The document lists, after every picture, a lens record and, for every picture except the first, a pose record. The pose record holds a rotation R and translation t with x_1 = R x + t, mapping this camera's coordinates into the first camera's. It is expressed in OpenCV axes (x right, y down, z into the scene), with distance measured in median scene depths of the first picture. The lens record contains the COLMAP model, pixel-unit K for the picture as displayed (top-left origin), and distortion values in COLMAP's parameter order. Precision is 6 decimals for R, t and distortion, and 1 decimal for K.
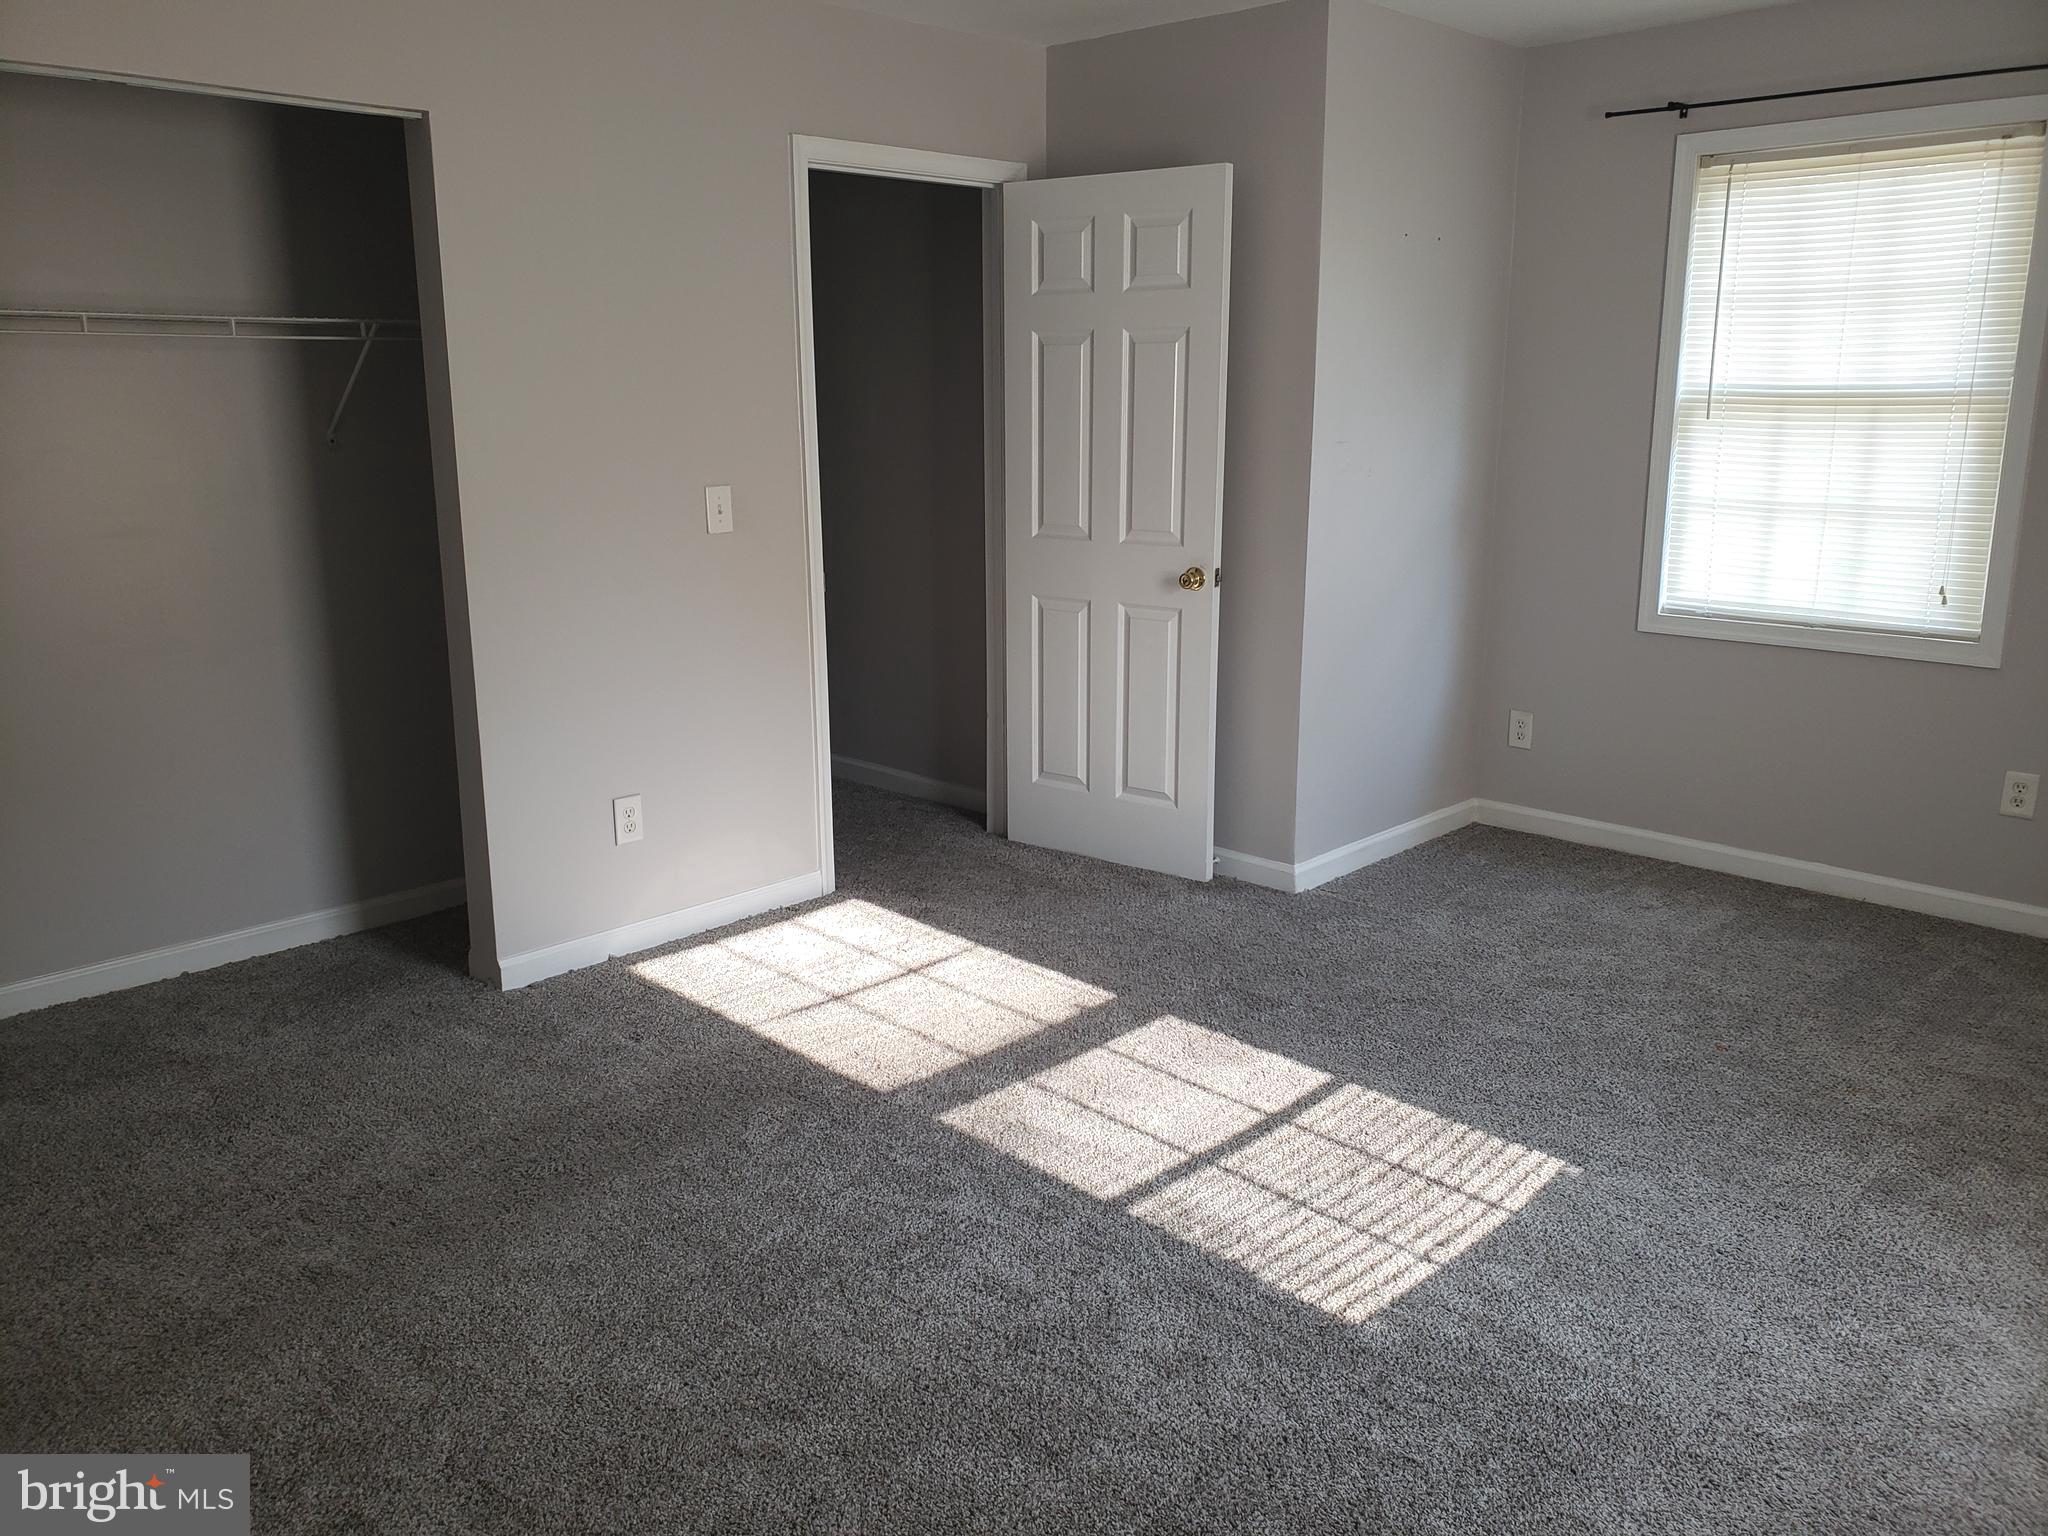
lens RADIAL K [[1618.2, 0, 1024.0], [0, 1618.2, 768.0], [0, 0, 1]] dist [0.000031, 0.095210]
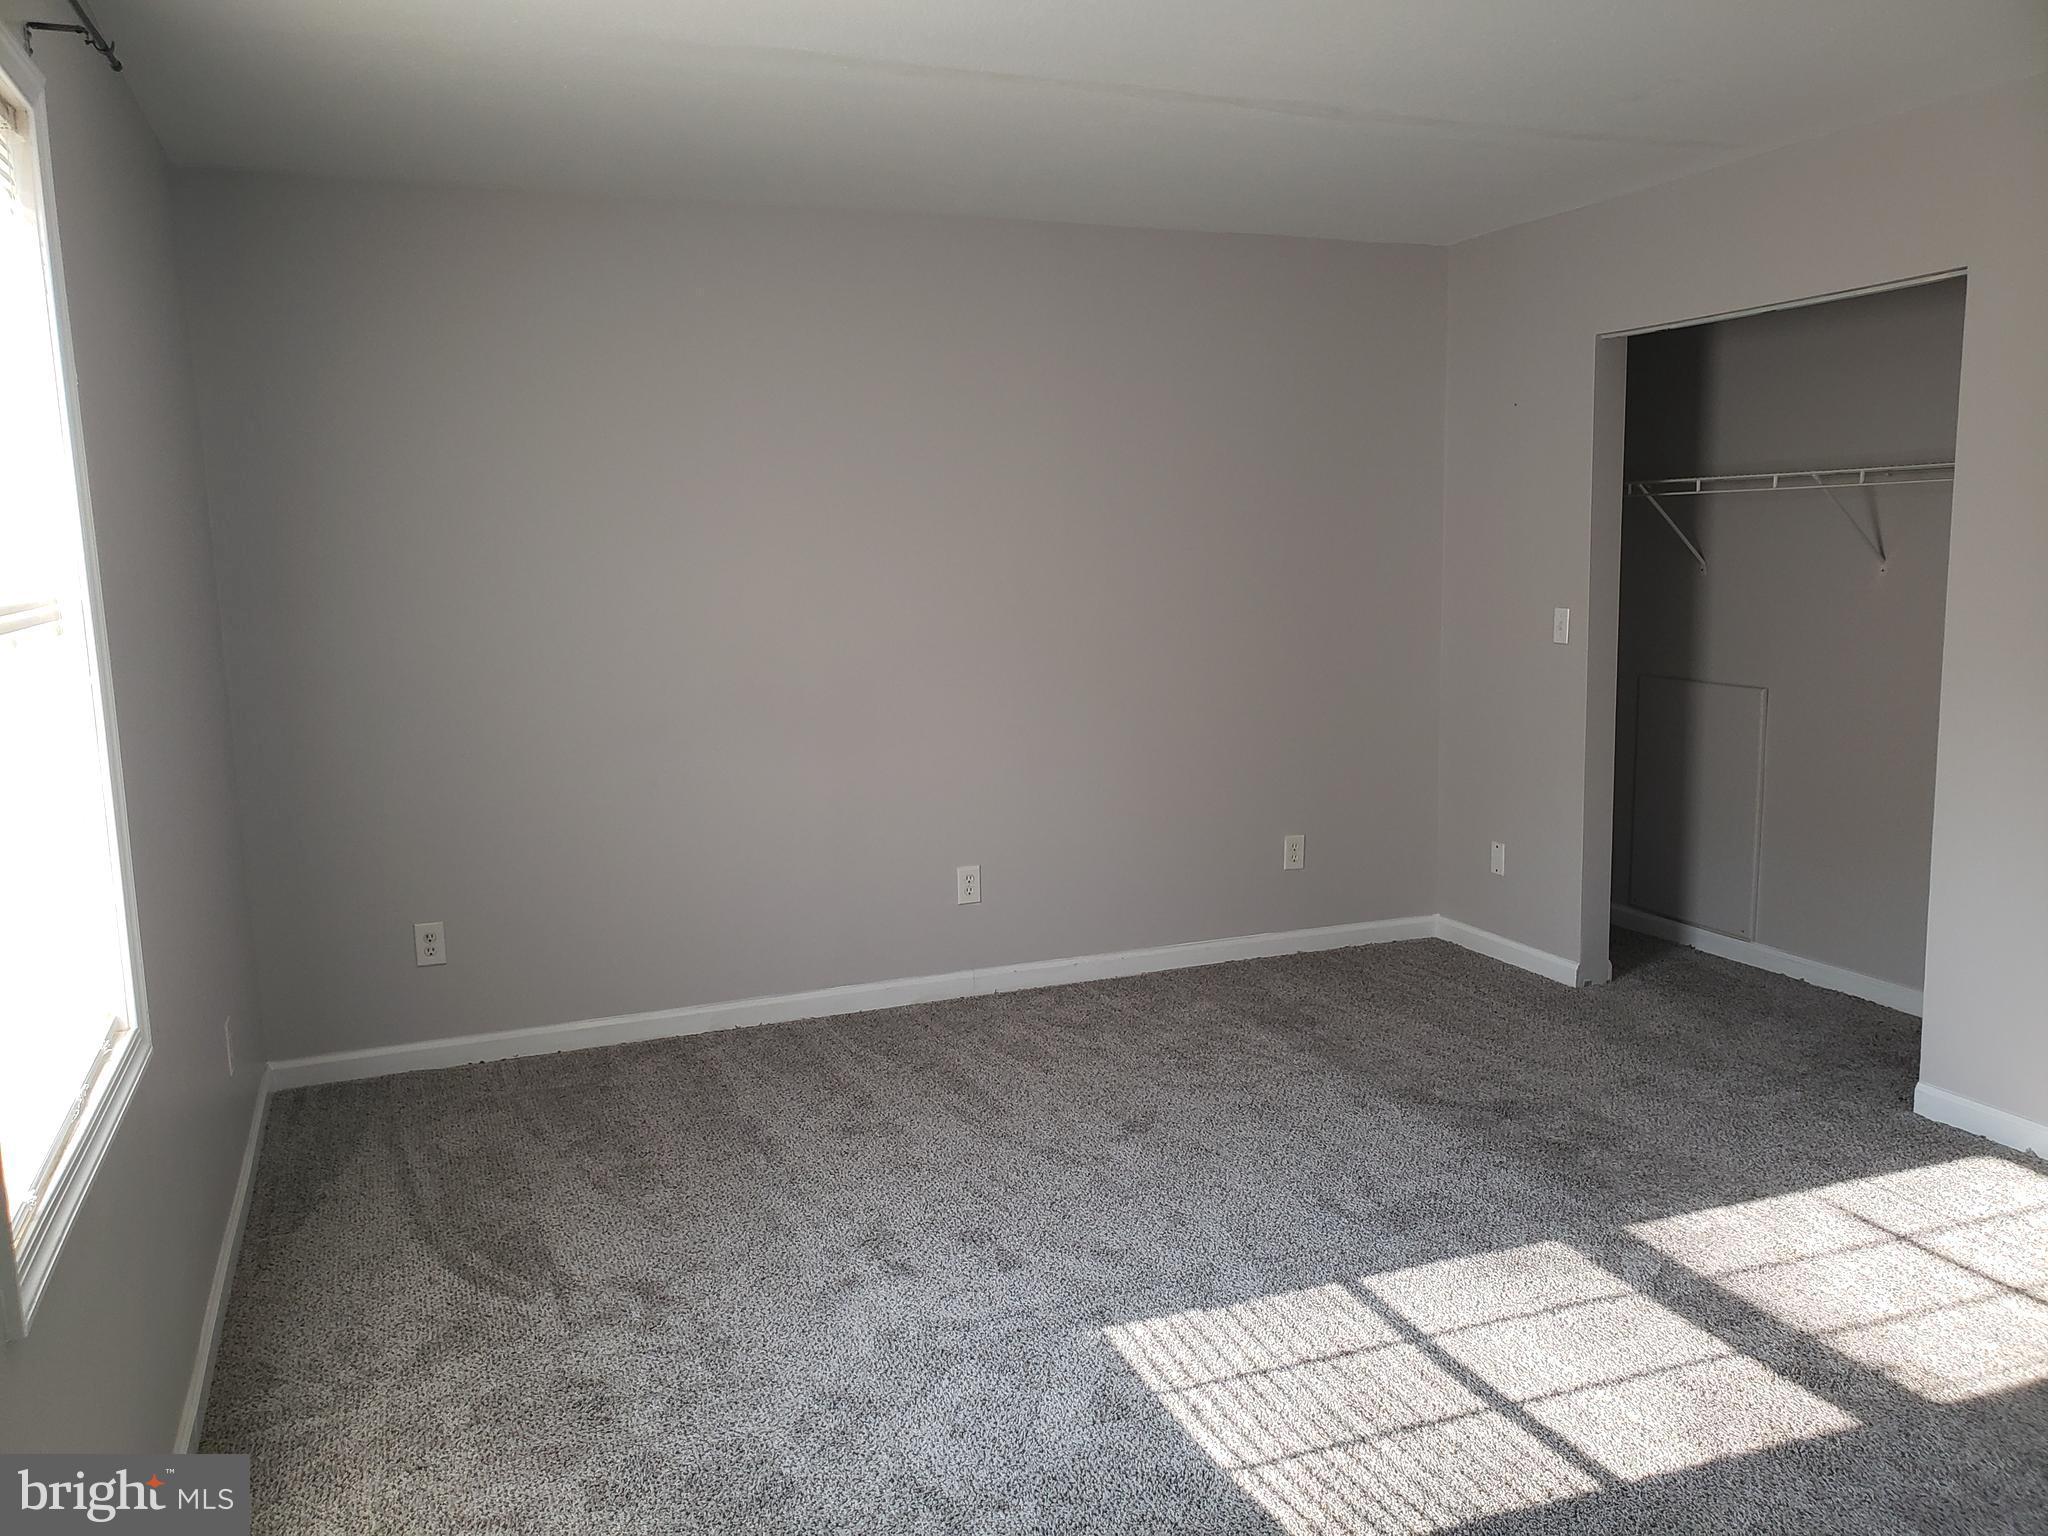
lens RADIAL K [[1618.2, 0, 1024.0], [0, 1618.2, 768.0], [0, 0, 1]] dist [0.000031, 0.095210]
pose [[-0.408037, 0.149015, -0.900722, 0.962076], [-0.196795, 0.949040, 0.246159, -0.252776], [0.891503, 0.277699, -0.357918, 0.984736]]
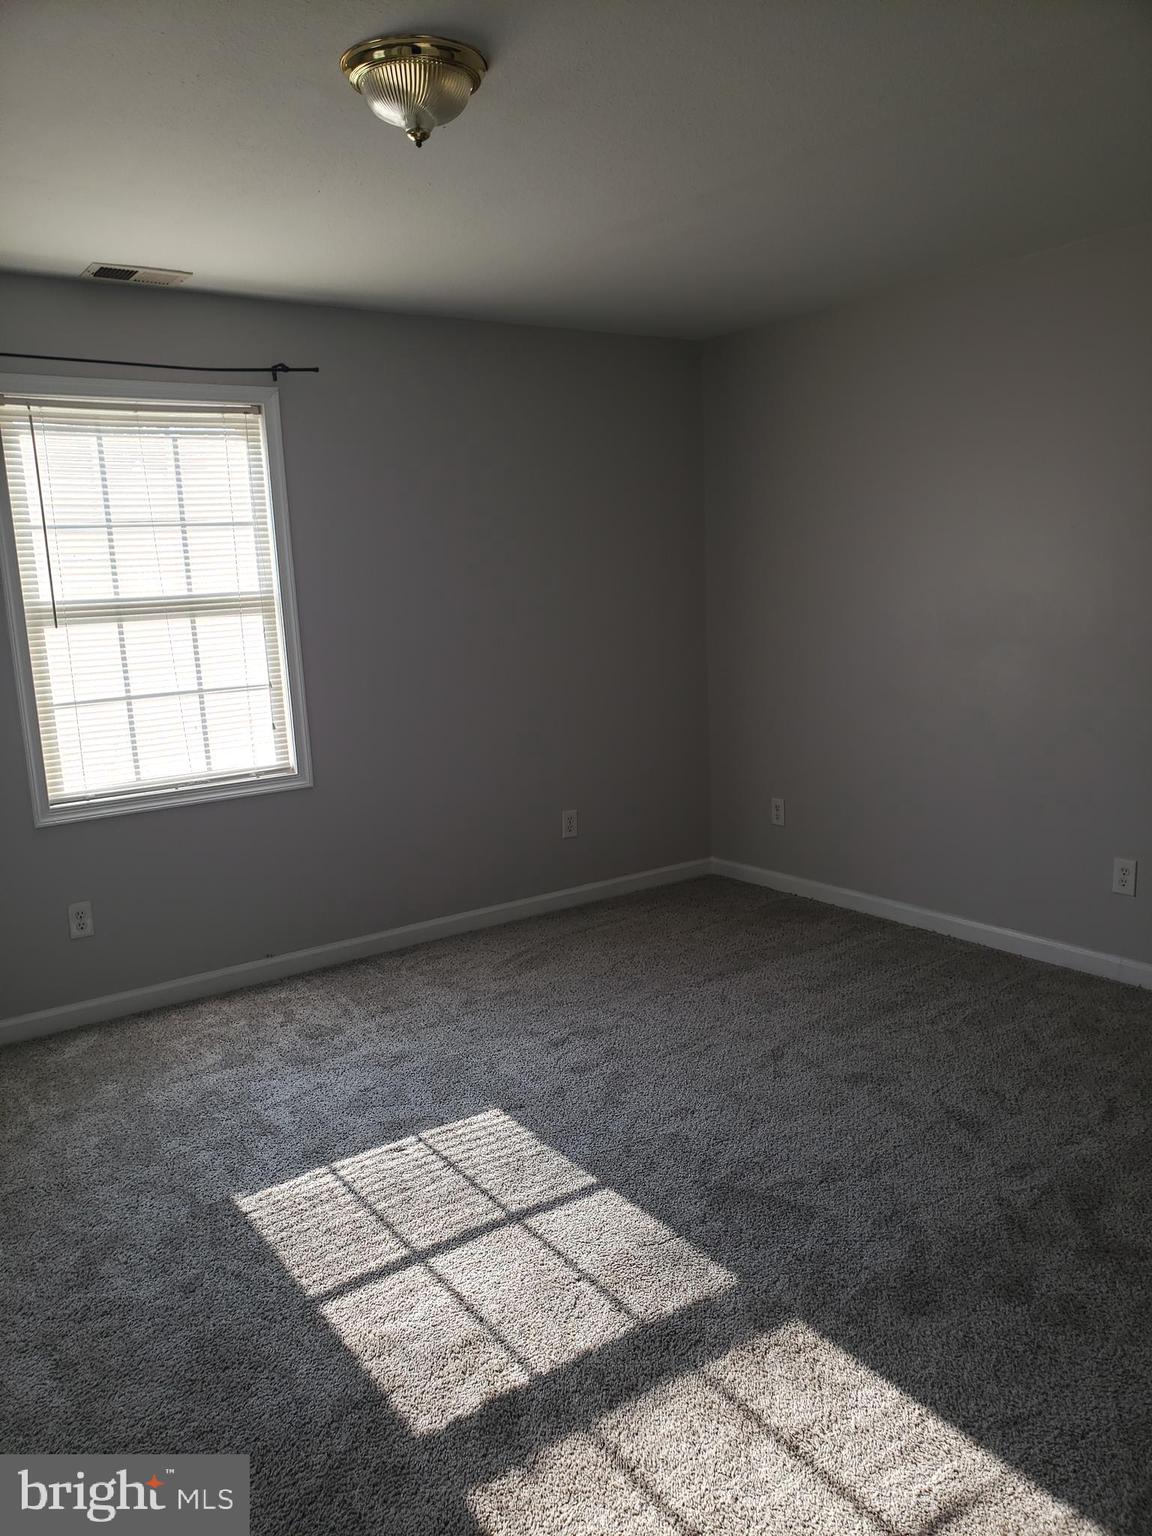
lens RADIAL K [[1198.8, 0, 656.9], [0, 1198.8, 774.7], [0, 0, 1]] dist [-0.030424, -0.001985]
pose [[-0.989907, 0.008904, 0.141442, -0.113800], [0.065087, 0.915110, 0.397916, -0.379593], [-0.125892, 0.403106, -0.906453, 1.562437]]
